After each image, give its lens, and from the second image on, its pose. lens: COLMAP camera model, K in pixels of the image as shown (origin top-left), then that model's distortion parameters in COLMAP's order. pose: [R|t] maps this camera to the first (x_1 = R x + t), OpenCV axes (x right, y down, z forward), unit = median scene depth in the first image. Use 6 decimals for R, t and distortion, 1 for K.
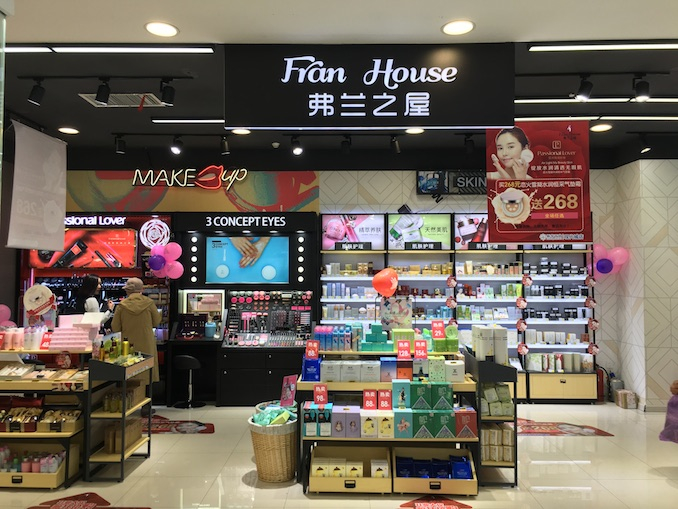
lens RADIAL K [[575.6, 0, 338.2], [0, 575.6, 249.3], [0, 0, 1]] dist [0.080556, -0.105161]
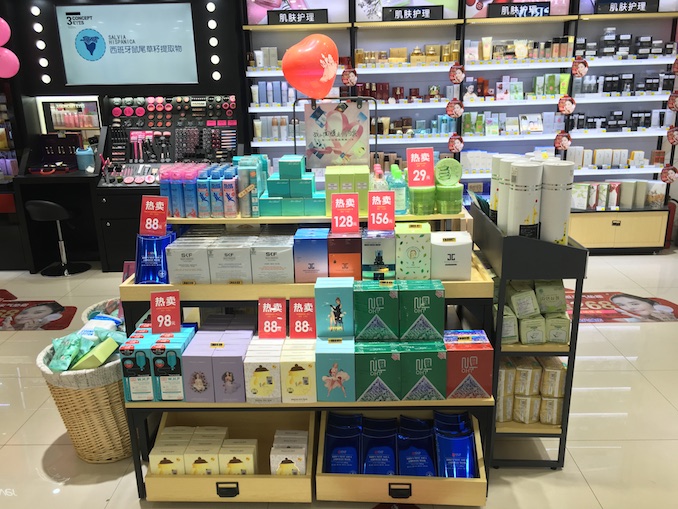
lens RADIAL K [[575.6, 0, 338.2], [0, 575.6, 249.3], [0, 0, 1]] dist [0.080556, -0.105161]
pose [[0.999706, -0.021358, -0.011449, 0.073034], [0.023892, 0.947629, 0.318479, 0.033735], [0.004047, -0.318659, 0.947861, 0.353194]]
